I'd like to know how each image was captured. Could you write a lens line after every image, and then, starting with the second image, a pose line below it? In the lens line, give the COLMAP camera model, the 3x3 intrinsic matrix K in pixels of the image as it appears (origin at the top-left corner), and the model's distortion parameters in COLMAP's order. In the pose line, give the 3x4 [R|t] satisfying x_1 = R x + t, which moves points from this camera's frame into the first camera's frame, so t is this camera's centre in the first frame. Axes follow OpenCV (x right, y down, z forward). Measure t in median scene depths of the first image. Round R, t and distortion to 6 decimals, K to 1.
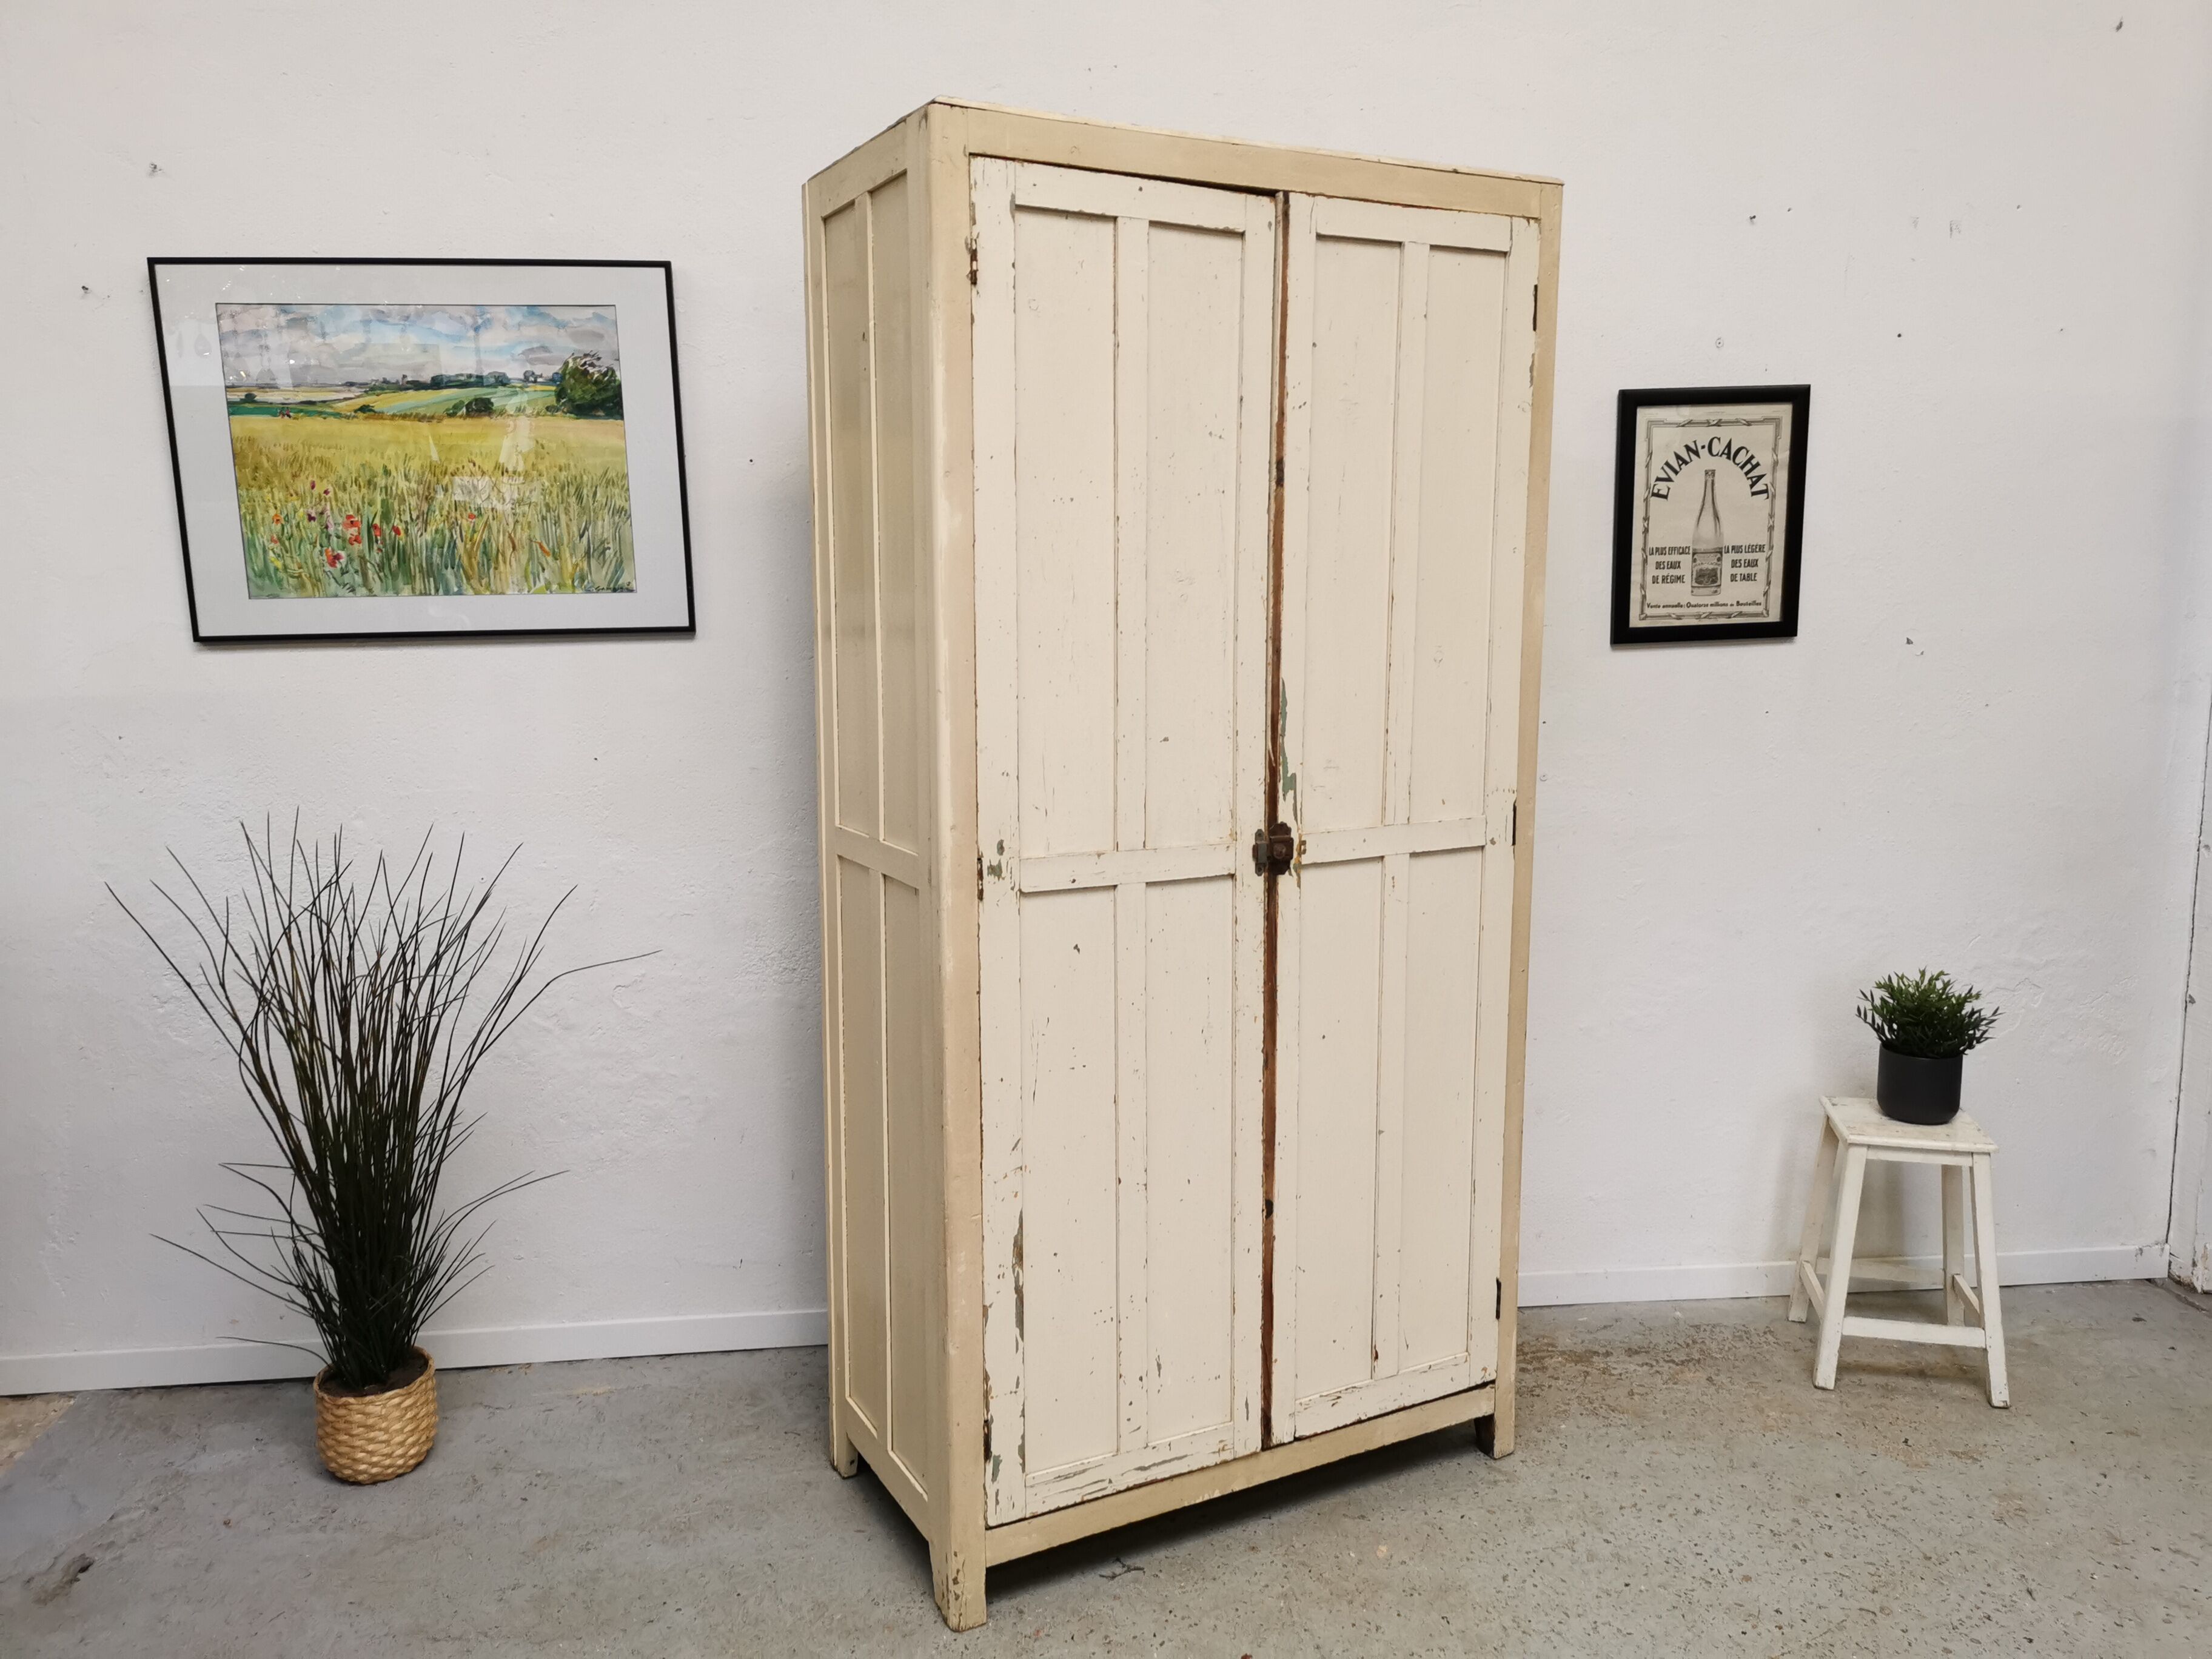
lens RADIAL K [[1707.6, 0, 1104.7], [0, 1707.6, 826.1], [0, 0, 1]] dist [0.065240, -0.059509]
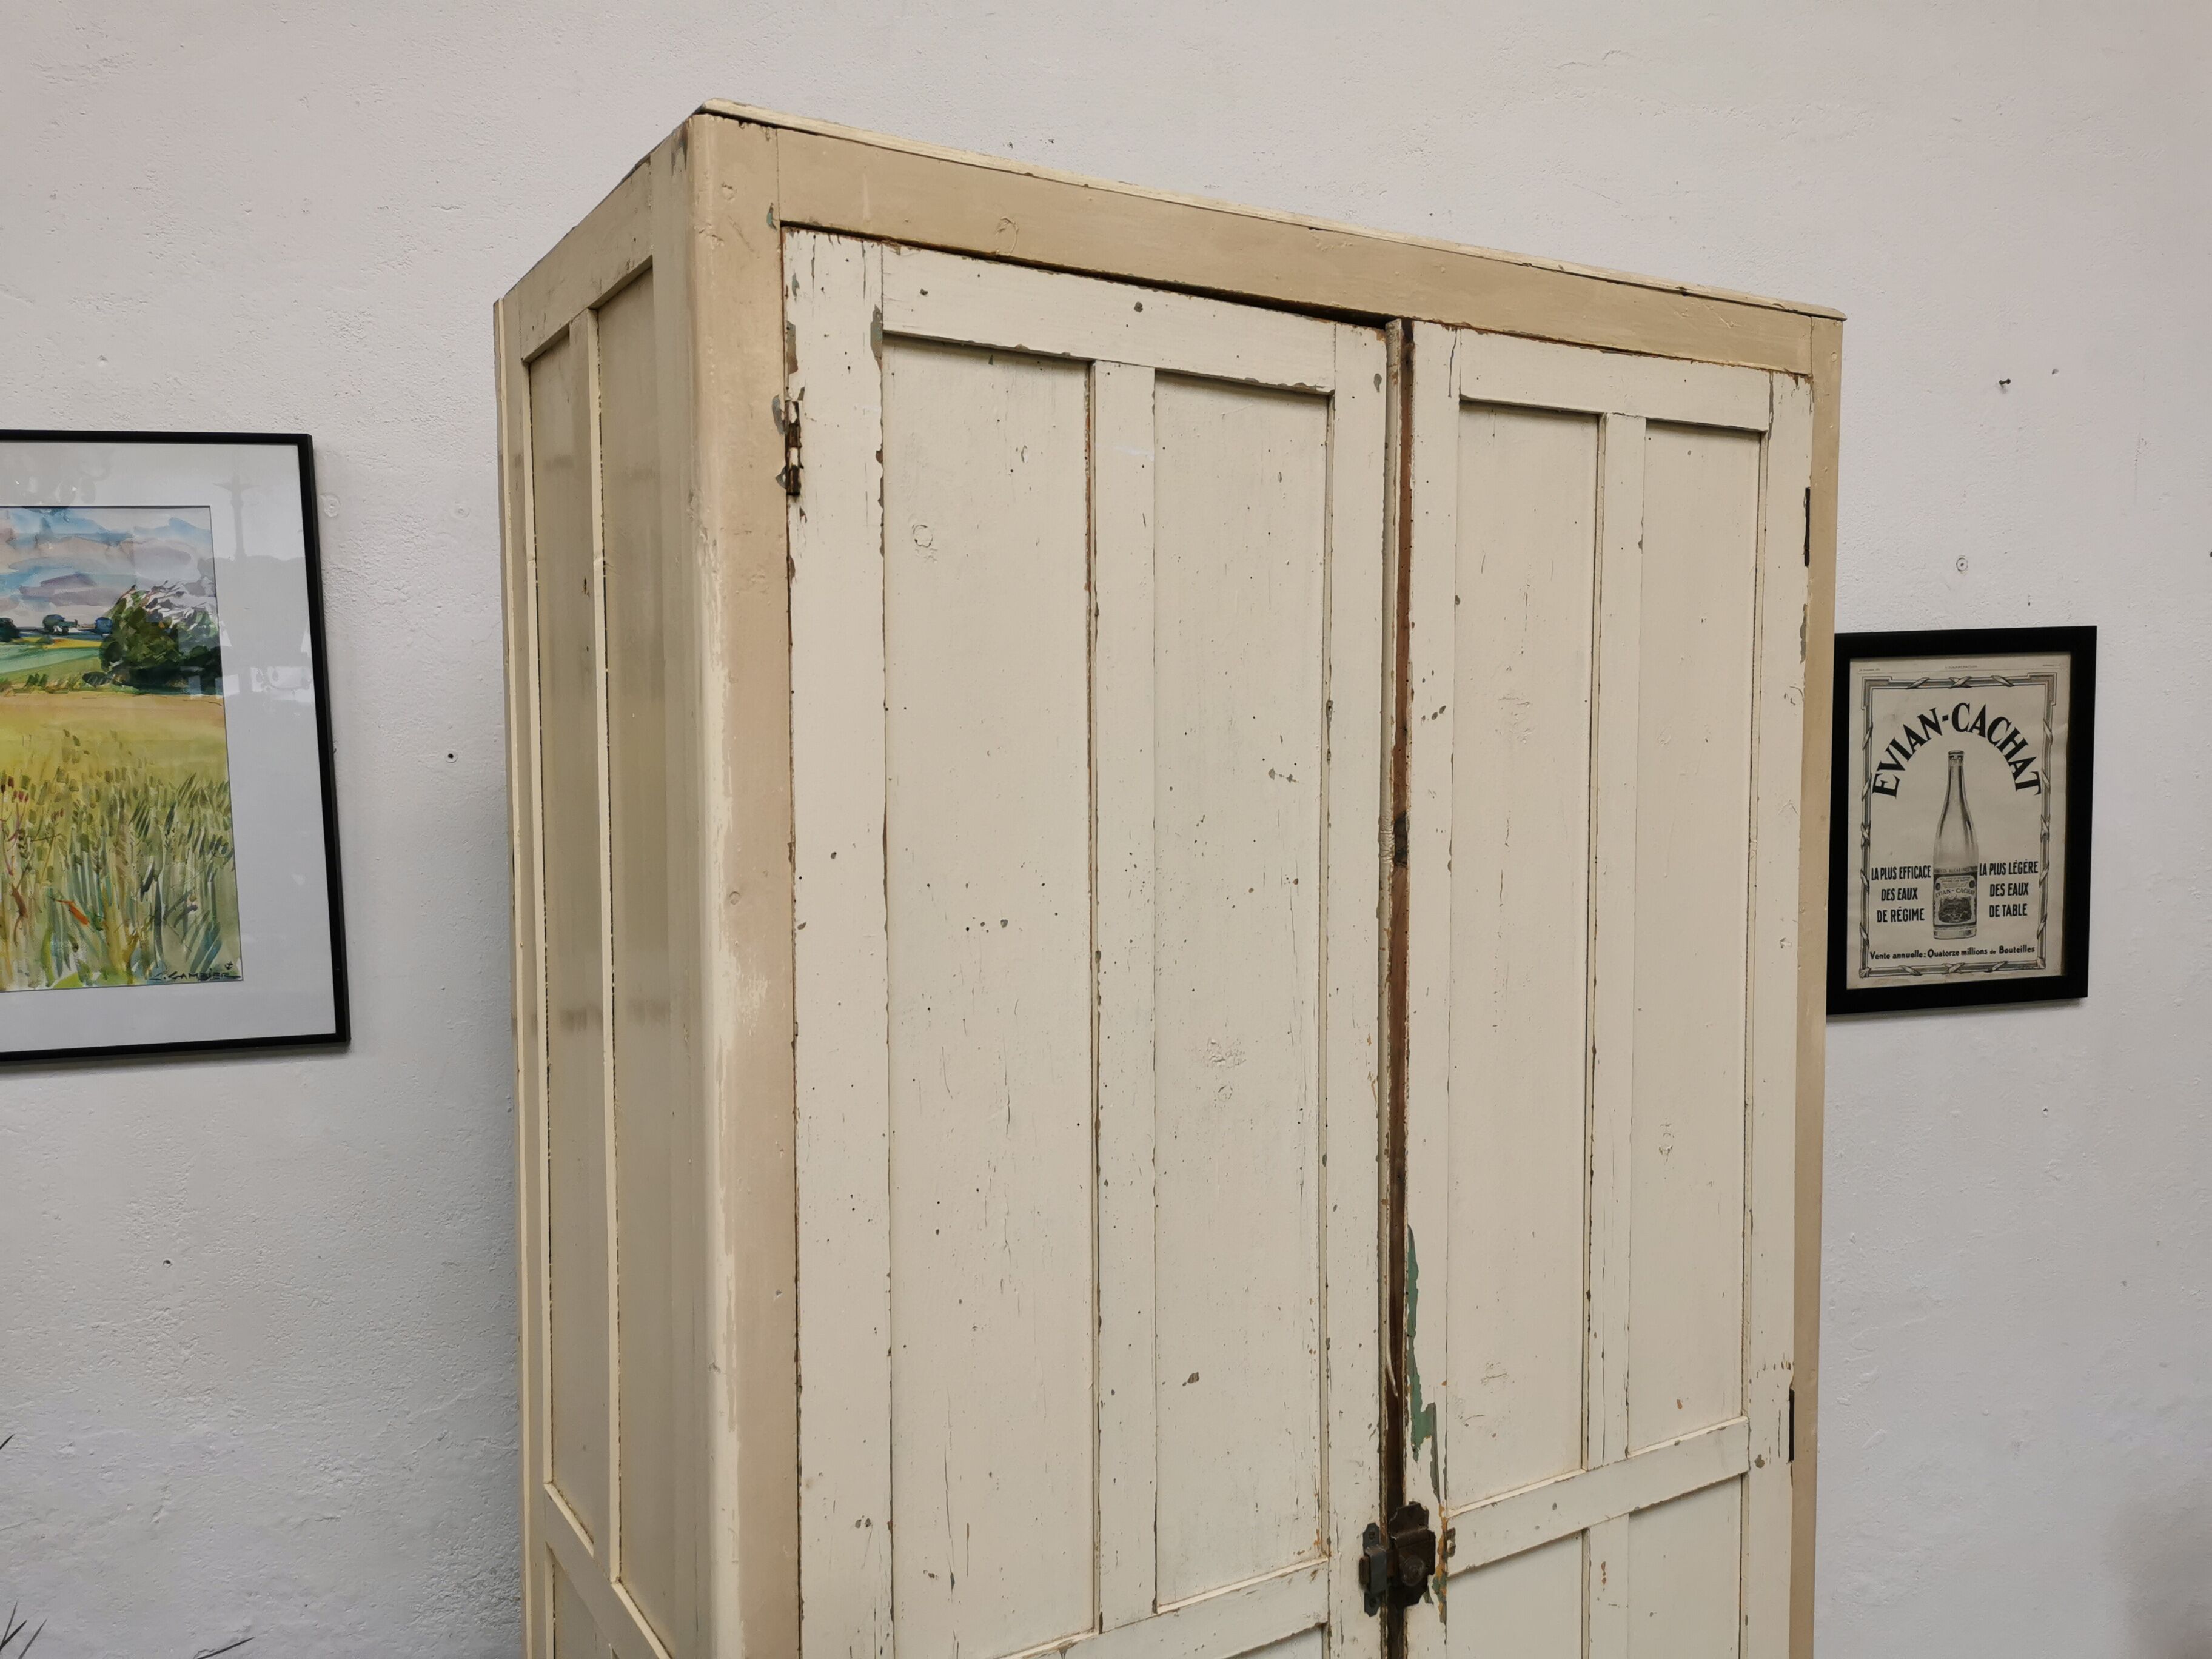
lens RADIAL K [[1707.6, 0, 1106.5], [0, 1707.6, 821.5], [0, 0, 1]] dist [0.065240, -0.059509]
pose [[0.997977, -0.007654, 0.063114, -0.016027], [0.013361, 0.995805, -0.090517, -0.135741], [-0.062157, 0.091177, 0.993893, 0.398750]]
